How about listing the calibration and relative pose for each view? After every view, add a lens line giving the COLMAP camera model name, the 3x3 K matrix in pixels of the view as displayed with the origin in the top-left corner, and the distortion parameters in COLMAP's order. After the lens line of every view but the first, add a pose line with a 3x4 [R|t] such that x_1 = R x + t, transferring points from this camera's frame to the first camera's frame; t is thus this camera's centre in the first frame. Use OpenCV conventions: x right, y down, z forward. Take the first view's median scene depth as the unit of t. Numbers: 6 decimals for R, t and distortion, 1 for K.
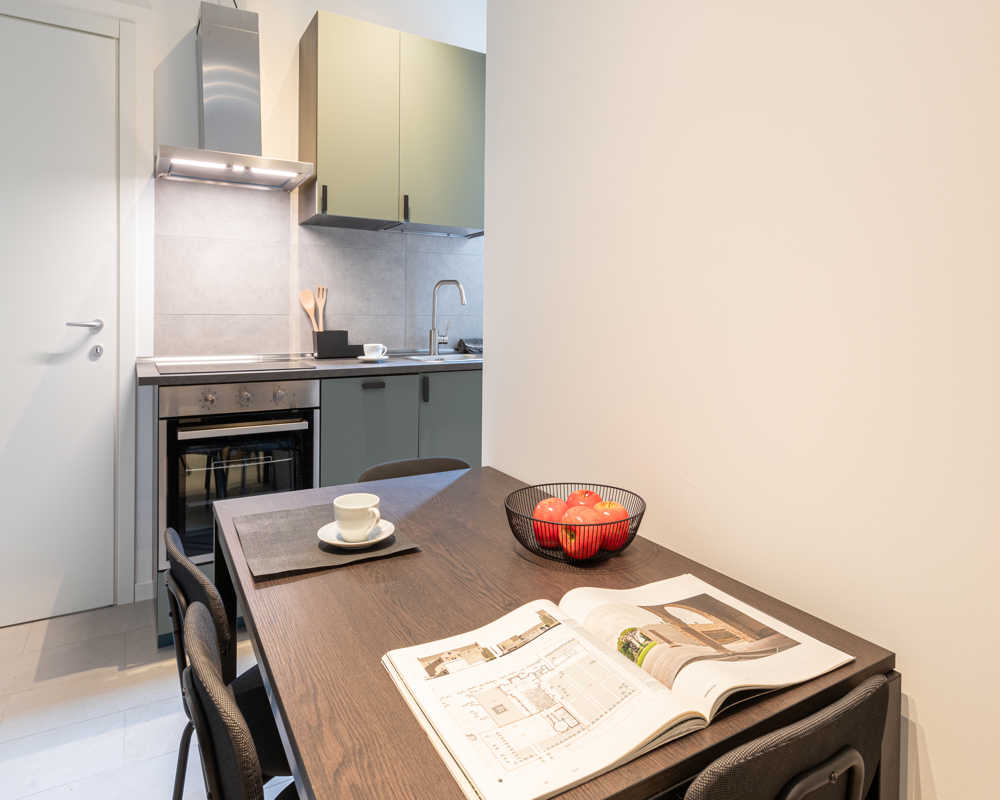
lens RADIAL K [[615.1, 0, 512.6], [0, 615.1, 315.3], [0, 0, 1]] dist [-0.007612, -0.003782]
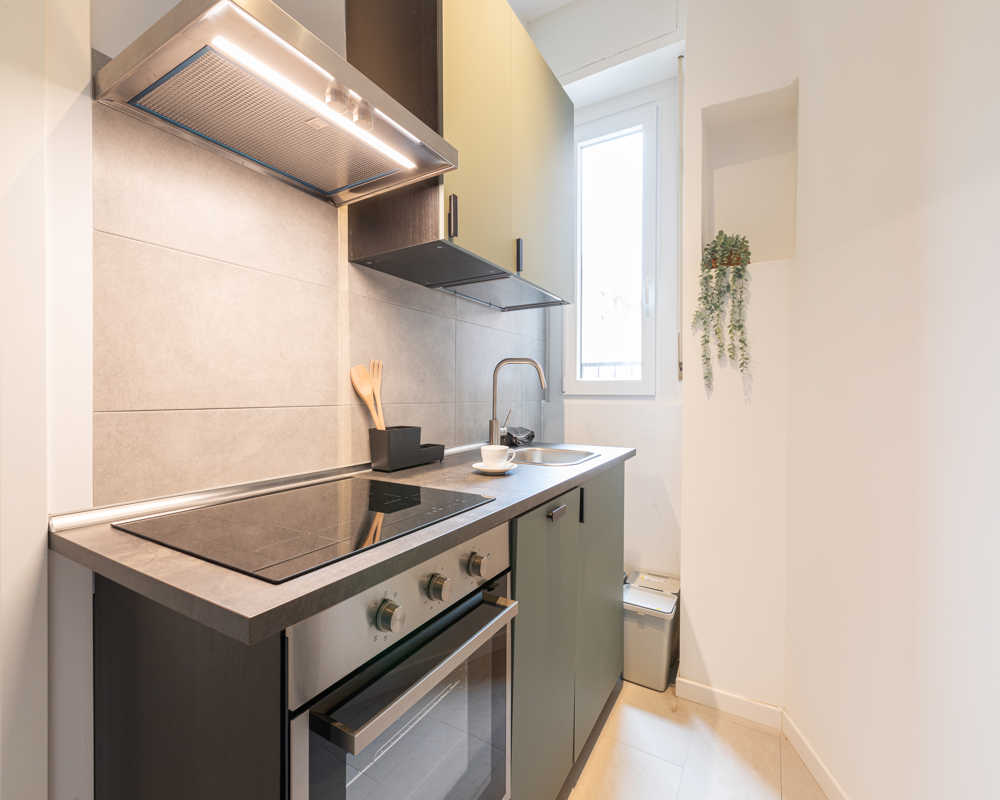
lens RADIAL K [[432.3, 0, 478.8], [0, 432.3, 398.9], [0, 0, 1]] dist [-0.001950, -0.000471]
pose [[0.894413, -0.009806, 0.447135, -0.470527], [0.004987, 0.999916, 0.011954, -0.012768], [-0.447214, -0.008462, 0.894387, 0.592407]]
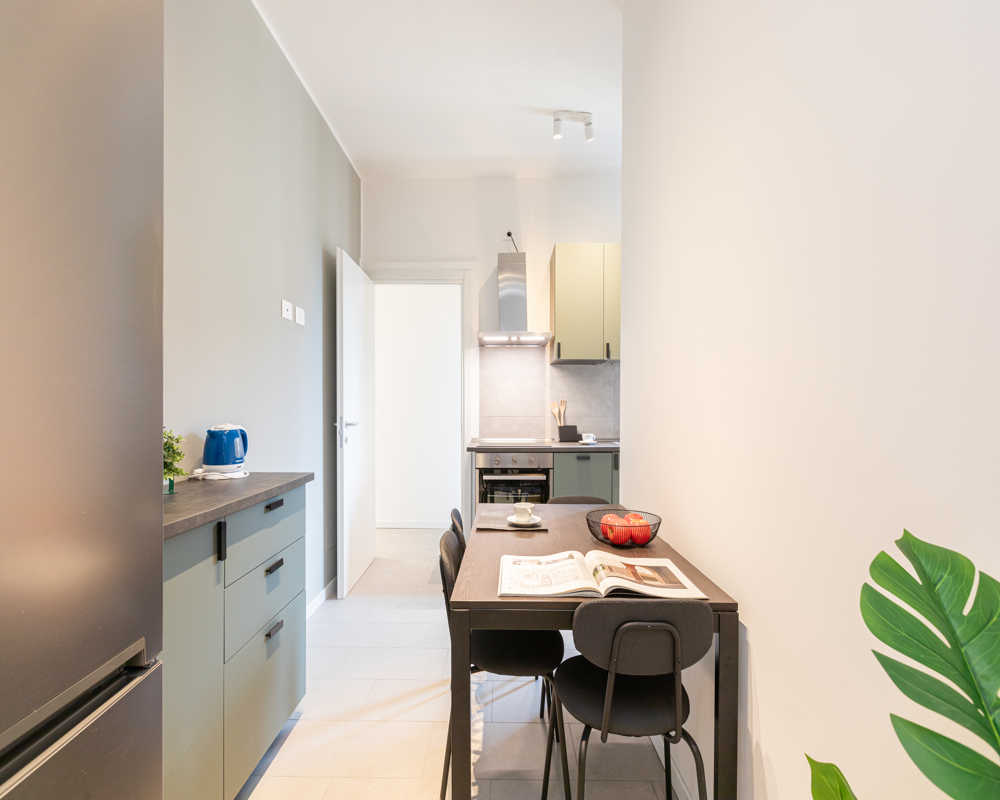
lens RADIAL K [[432.3, 0, 495.9], [0, 432.3, 409.0], [0, 0, 1]] dist [-0.001950, -0.000471]
pose [[0.848540, -0.010955, -0.529017, 0.189714], [0.004914, 0.999906, -0.012824, -0.007022], [0.529108, 0.008282, 0.848514, -0.139379]]
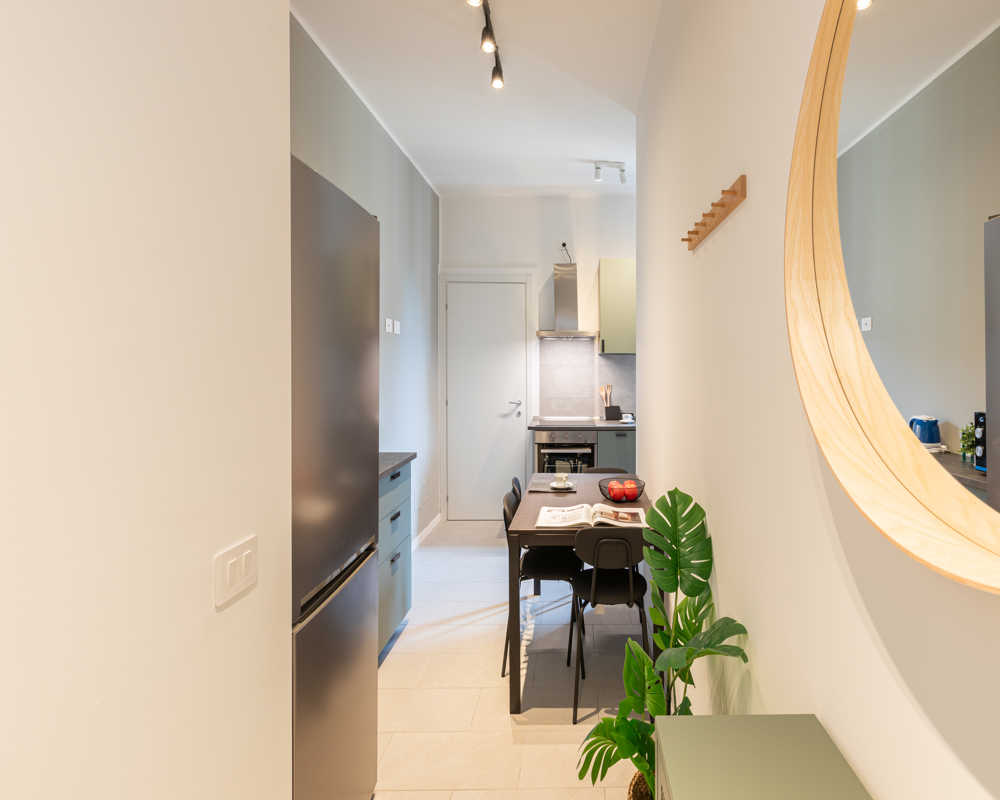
lens RADIAL K [[432.3, 0, 563.5], [0, 432.3, 366.8], [0, 0, 1]] dist [-0.001950, -0.000471]
pose [[0.846562, -0.024485, -0.531727, 0.372419], [0.009984, 0.999496, -0.030129, -0.071508], [0.532197, 0.020198, 0.846380, -0.346087]]
